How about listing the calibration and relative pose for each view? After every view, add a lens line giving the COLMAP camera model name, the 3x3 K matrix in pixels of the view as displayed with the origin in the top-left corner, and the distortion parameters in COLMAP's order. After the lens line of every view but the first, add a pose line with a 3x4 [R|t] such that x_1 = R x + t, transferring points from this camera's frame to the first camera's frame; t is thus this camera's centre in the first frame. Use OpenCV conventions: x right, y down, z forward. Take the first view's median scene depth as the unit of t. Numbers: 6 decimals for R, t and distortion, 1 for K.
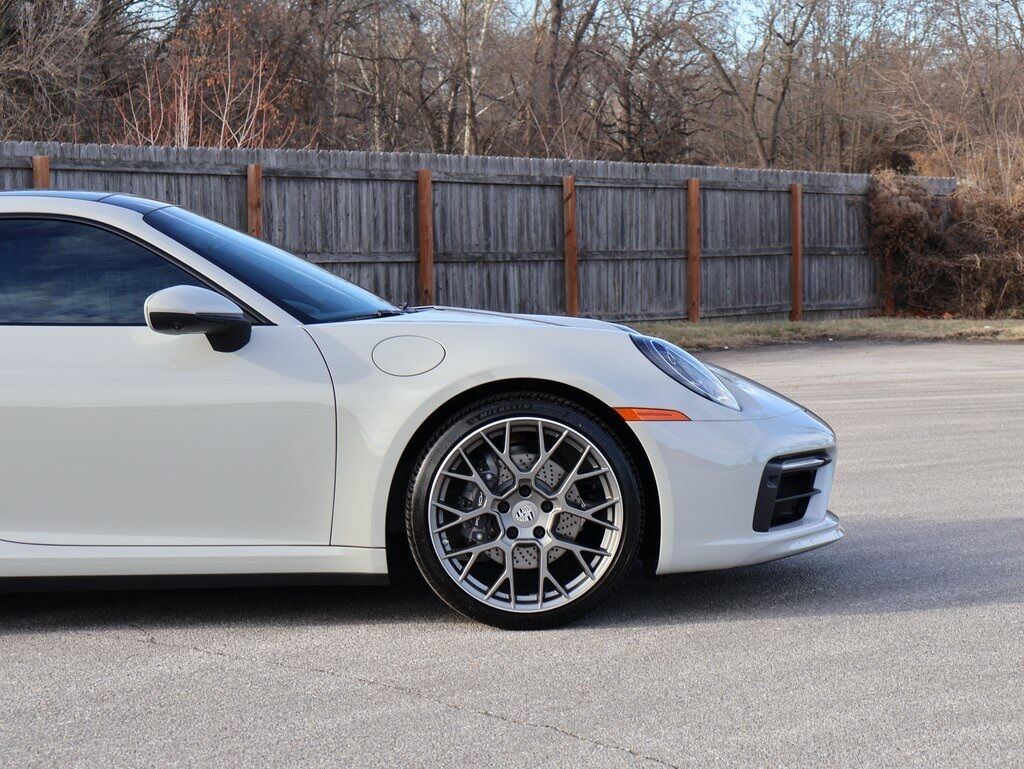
lens RADIAL K [[2212.5, 0, 512.9], [0, 2212.5, 383.6], [0, 0, 1]] dist [0.074420, 0.000000]
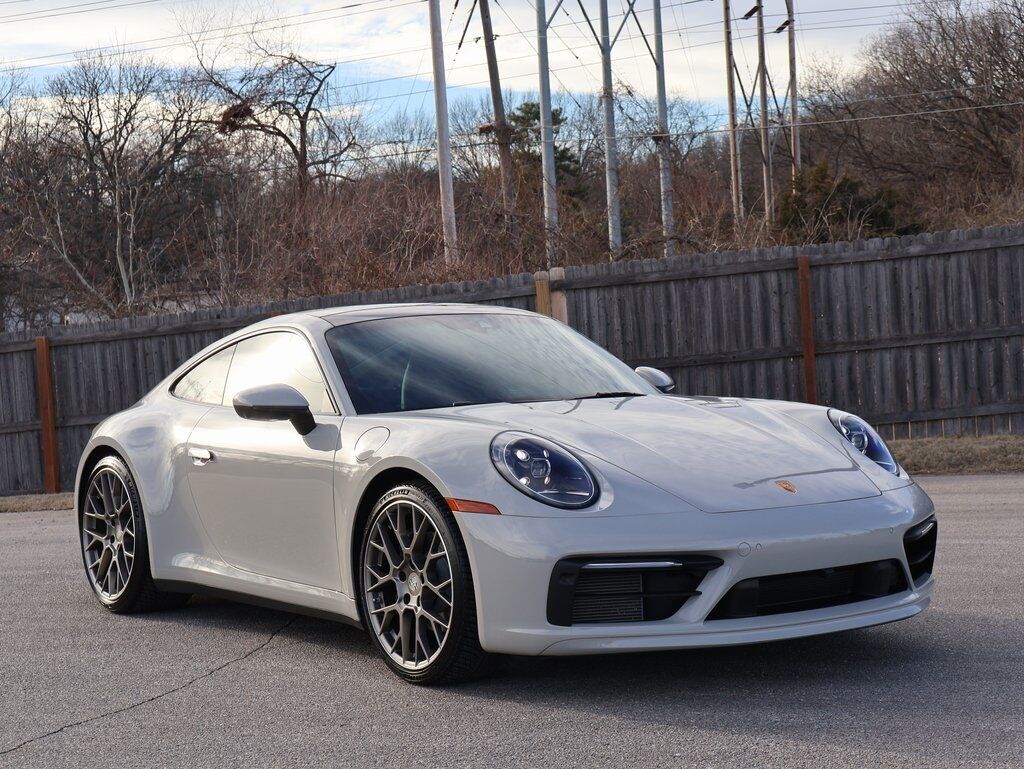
lens RADIAL K [[1773.6, 0, 513.1], [0, 1773.6, 388.0], [0, 0, 1]] dist [0.071623, 0.000000]
pose [[0.562582, 0.016017, -0.826586, 0.749668], [-0.017878, 0.999814, 0.007206, -0.048057], [0.826548, 0.010723, 0.562764, 0.481566]]
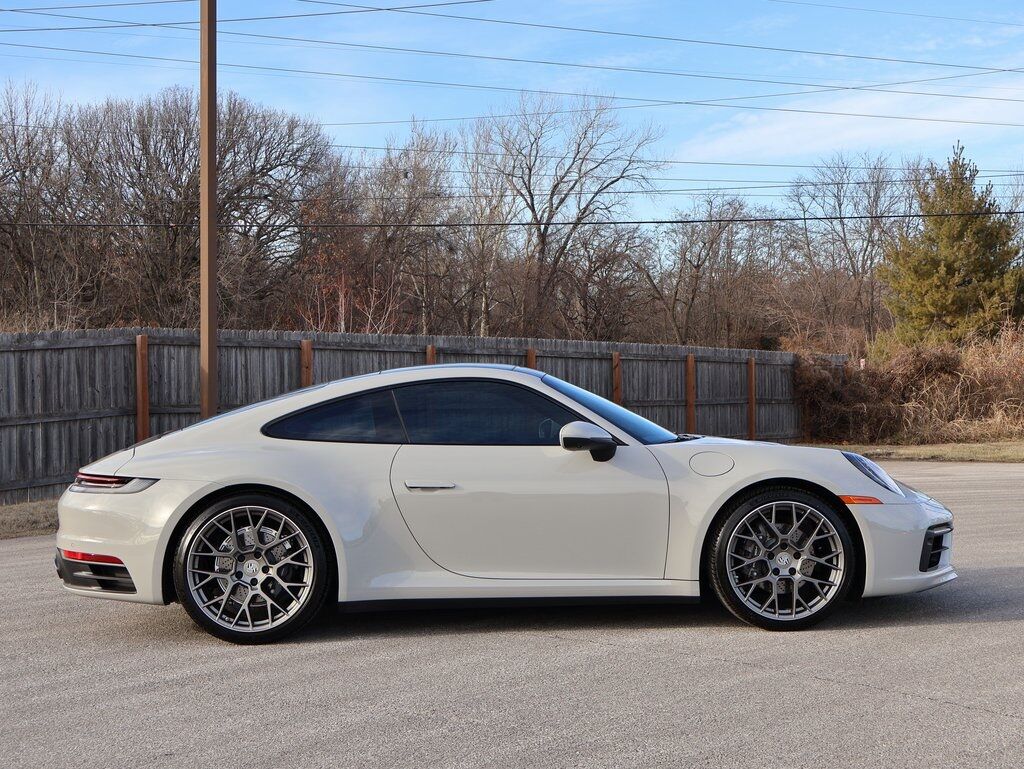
lens RADIAL K [[1451.6, 0, 508.8], [0, 1451.6, 384.9], [0, 0, 1]] dist [0.026811, 0.000000]
pose [[0.999990, 0.002416, 0.003766, -0.190307], [-0.002146, 0.997537, -0.070116, 0.004502], [-0.003926, 0.070107, 0.997532, -0.085580]]
